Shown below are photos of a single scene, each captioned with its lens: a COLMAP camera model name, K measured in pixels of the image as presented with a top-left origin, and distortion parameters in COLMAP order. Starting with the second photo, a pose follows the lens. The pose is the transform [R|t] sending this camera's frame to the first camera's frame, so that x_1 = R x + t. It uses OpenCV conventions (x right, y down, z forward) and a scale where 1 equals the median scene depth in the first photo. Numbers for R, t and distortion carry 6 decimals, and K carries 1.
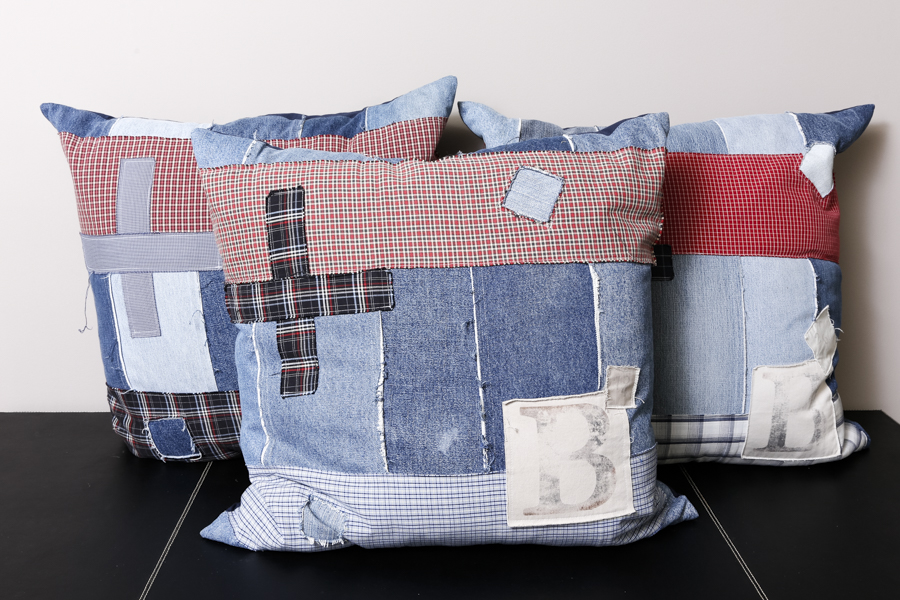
lens RADIAL K [[1057.6, 0, 412.9], [0, 1057.6, 277.2], [0, 0, 1]] dist [-0.039082, 0.000000]
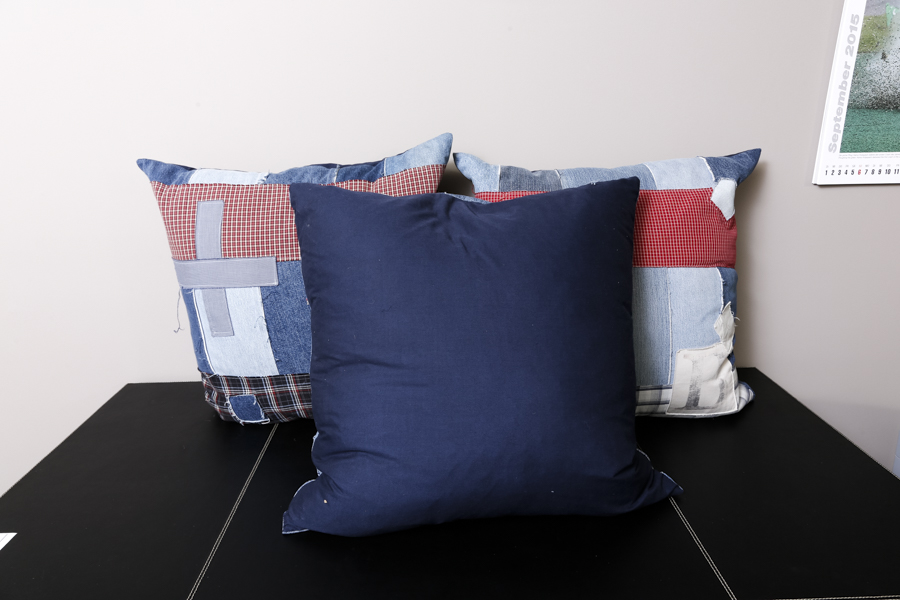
lens RADIAL K [[612.8, 0, 443.8], [0, 612.8, 300.4], [0, 0, 1]] dist [-0.007402, 0.002843]
pose [[0.999500, -0.022080, 0.022611, 0.011095], [0.020280, 0.996828, 0.076954, -0.048427], [-0.024238, -0.076457, 0.996778, 0.257979]]
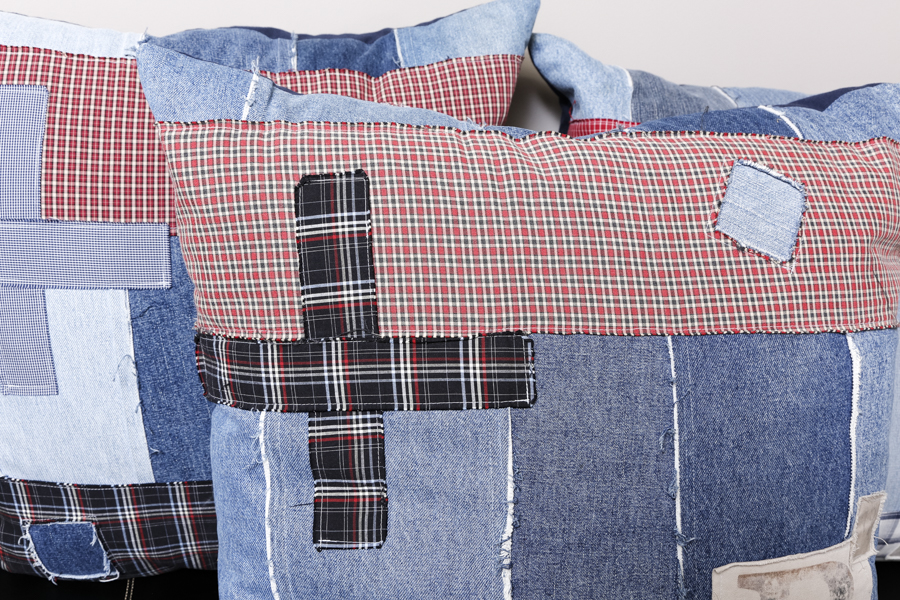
lens RADIAL K [[983.7, 0, 441.3], [0, 983.7, 305.0], [0, 0, 1]] dist [-0.023612, 0.000000]
pose [[0.972855, 0.026656, 0.229875, -0.179502], [-0.052211, 0.993014, 0.105817, -0.072465], [-0.225448, -0.114947, 0.967450, 0.486044]]
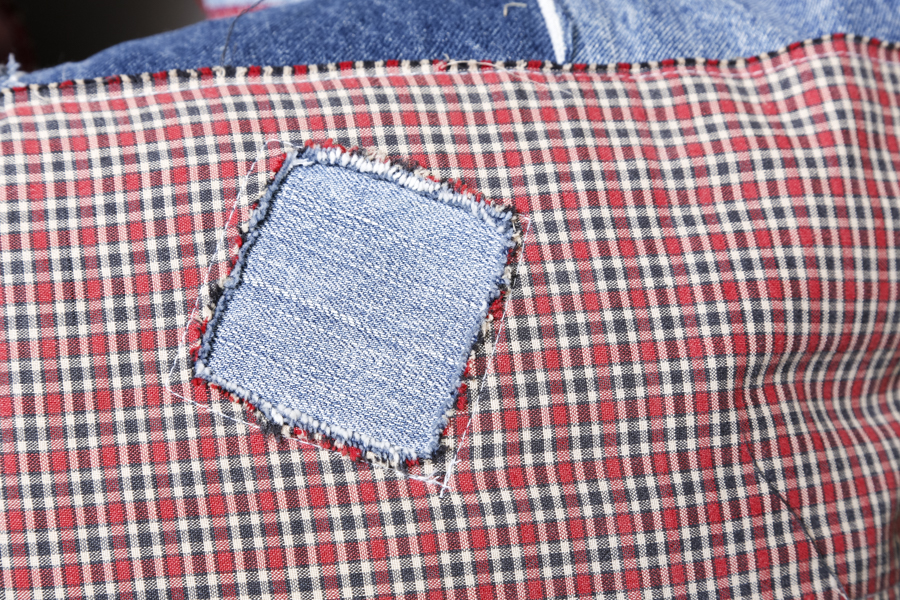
lens RADIAL K [[2326.3, 0, 449.1], [0, 2326.3, 298.4], [0, 0, 1]] dist [-0.187824, 0.000000]
pose [[0.995093, -0.022095, 0.096447, 0.086601], [0.013953, 0.996344, 0.084285, -0.111535], [-0.097956, -0.082526, 0.991763, 0.556357]]
